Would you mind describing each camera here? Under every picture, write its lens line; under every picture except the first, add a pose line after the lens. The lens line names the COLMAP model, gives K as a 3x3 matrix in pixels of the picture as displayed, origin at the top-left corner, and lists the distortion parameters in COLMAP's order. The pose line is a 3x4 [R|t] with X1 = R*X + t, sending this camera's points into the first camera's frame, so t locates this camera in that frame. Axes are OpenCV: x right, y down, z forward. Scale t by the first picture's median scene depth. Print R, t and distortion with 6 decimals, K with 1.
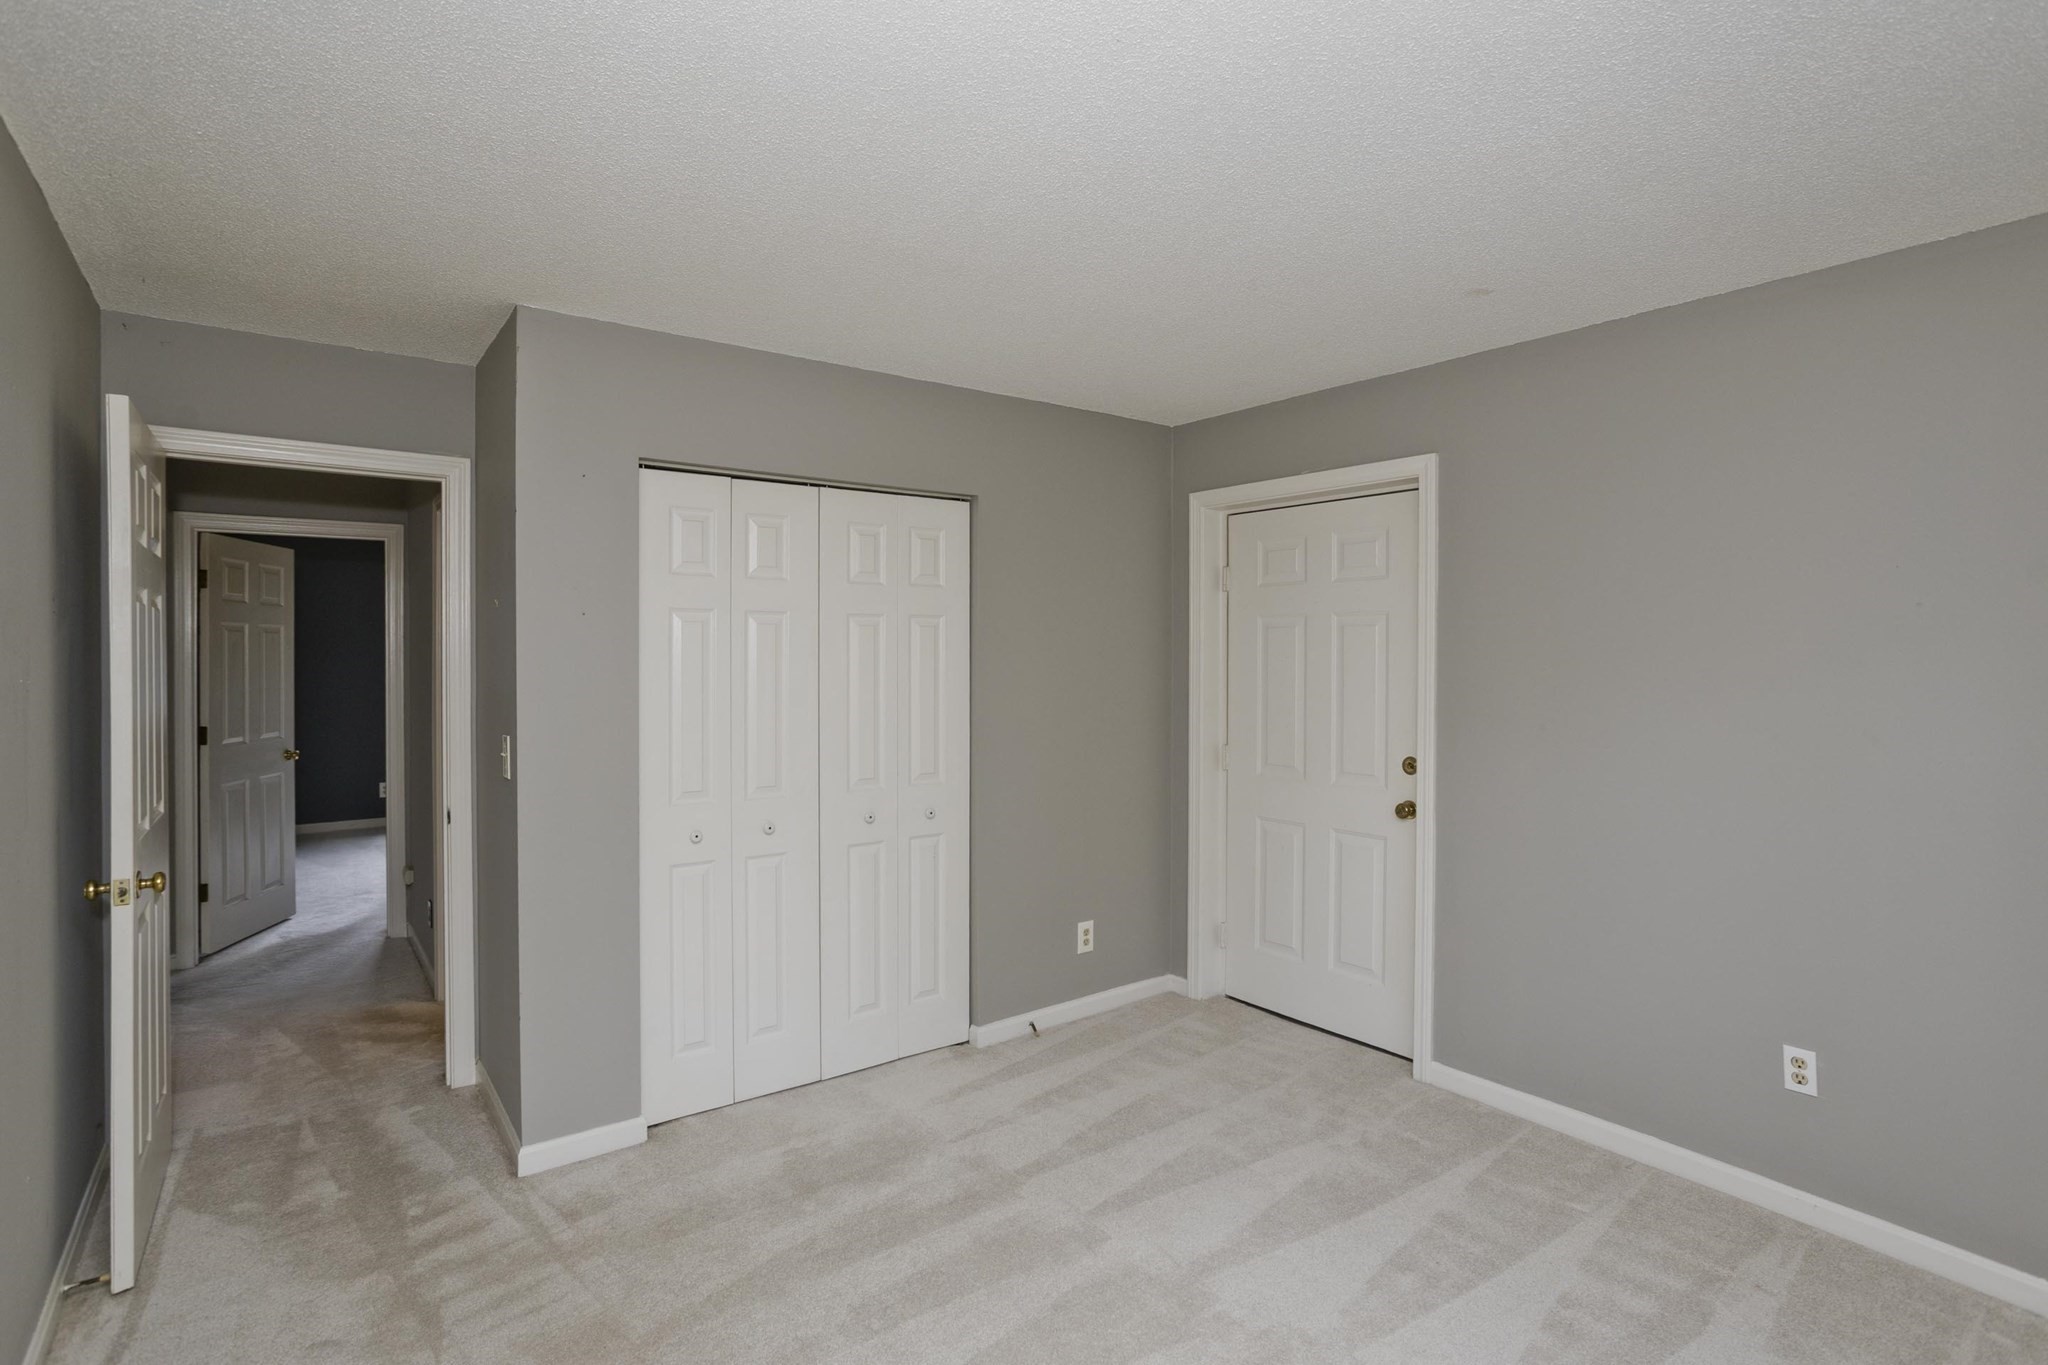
lens RADIAL K [[988.3, 0, 1031.9], [0, 988.3, 669.5], [0, 0, 1]] dist [-0.035510, 0.031868]
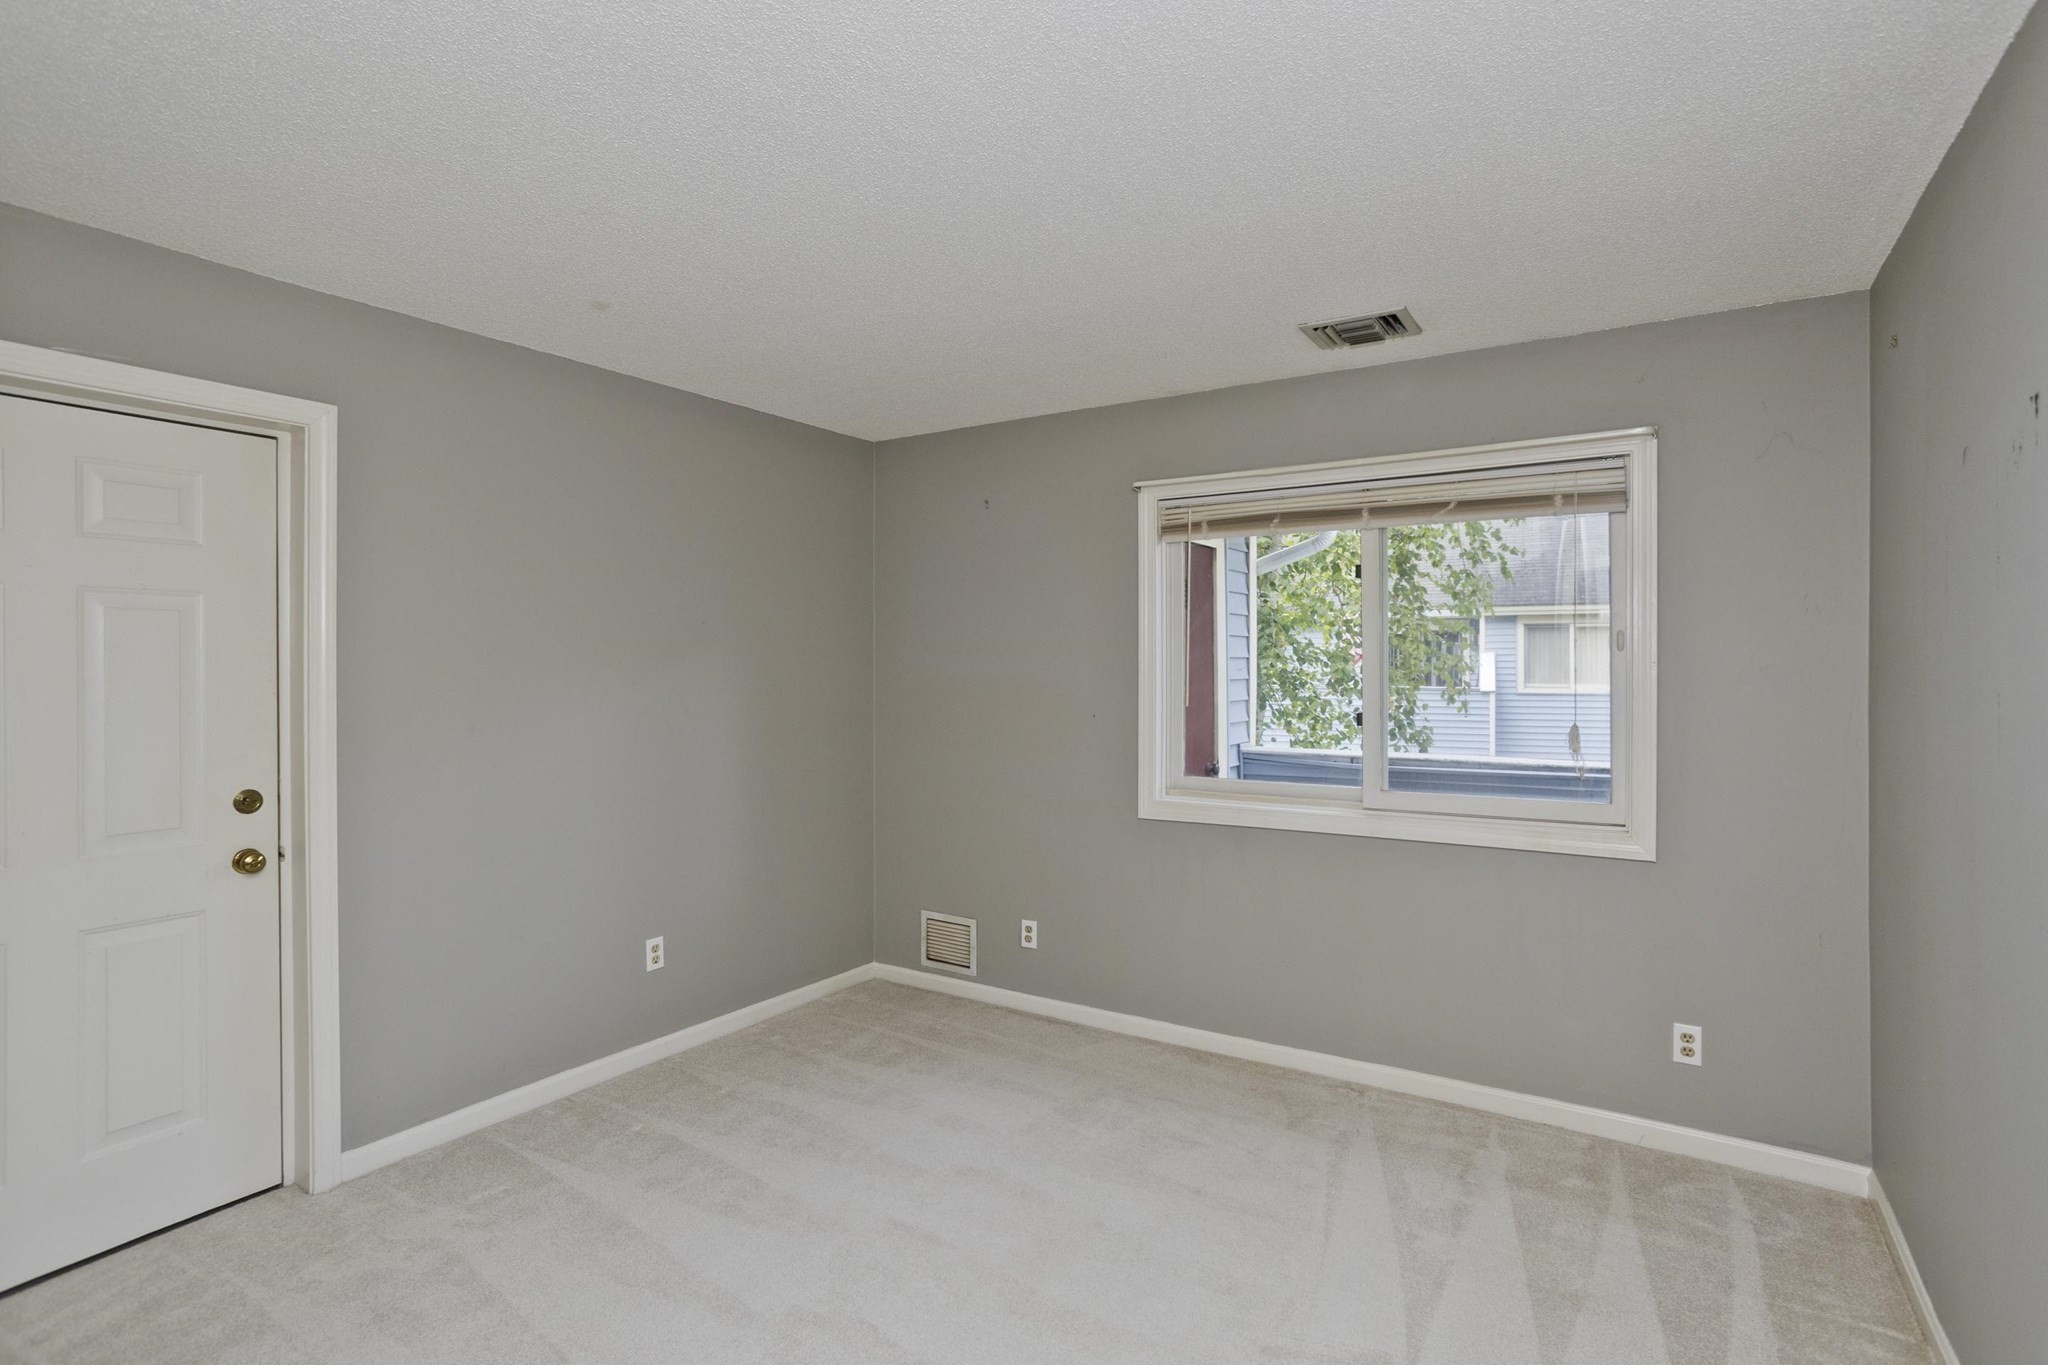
lens RADIAL K [[988.3, 0, 1031.9], [0, 988.3, 669.5], [0, 0, 1]] dist [-0.035510, 0.031868]
pose [[-0.335258, -0.005213, 0.942112, -0.571179], [0.002976, 0.999974, 0.006592, -0.006332], [-0.942121, 0.005014, -0.335234, 0.763859]]
